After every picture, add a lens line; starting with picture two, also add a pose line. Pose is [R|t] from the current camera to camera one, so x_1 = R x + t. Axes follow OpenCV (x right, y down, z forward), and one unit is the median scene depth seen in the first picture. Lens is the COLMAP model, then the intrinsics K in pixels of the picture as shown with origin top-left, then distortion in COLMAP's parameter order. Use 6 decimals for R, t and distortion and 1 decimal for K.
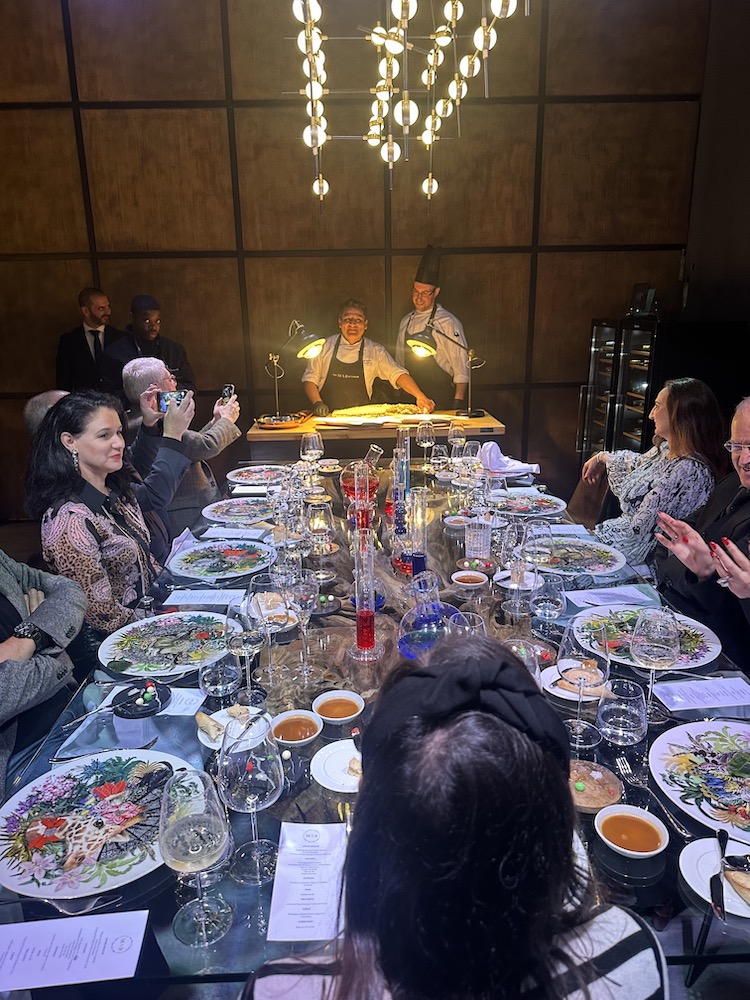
lens RADIAL K [[712.8, 0, 375.8], [0, 712.8, 499.4], [0, 0, 1]] dist [0.014232, -0.022993]
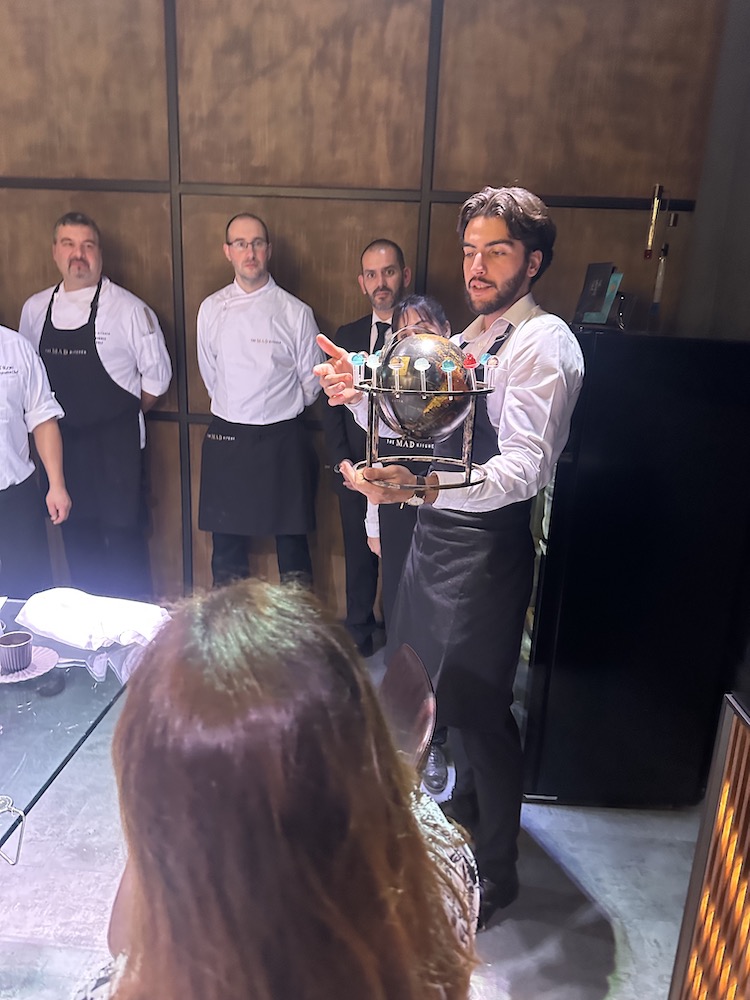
lens RADIAL K [[712.8, 0, 368.3], [0, 712.8, 498.0], [0, 0, 1]] dist [0.014232, -0.022993]
pose [[0.991949, 0.085665, -0.093267, 0.256553], [-0.085830, 0.996307, 0.002252, -0.106760], [0.093115, 0.005771, 0.995639, 0.431600]]
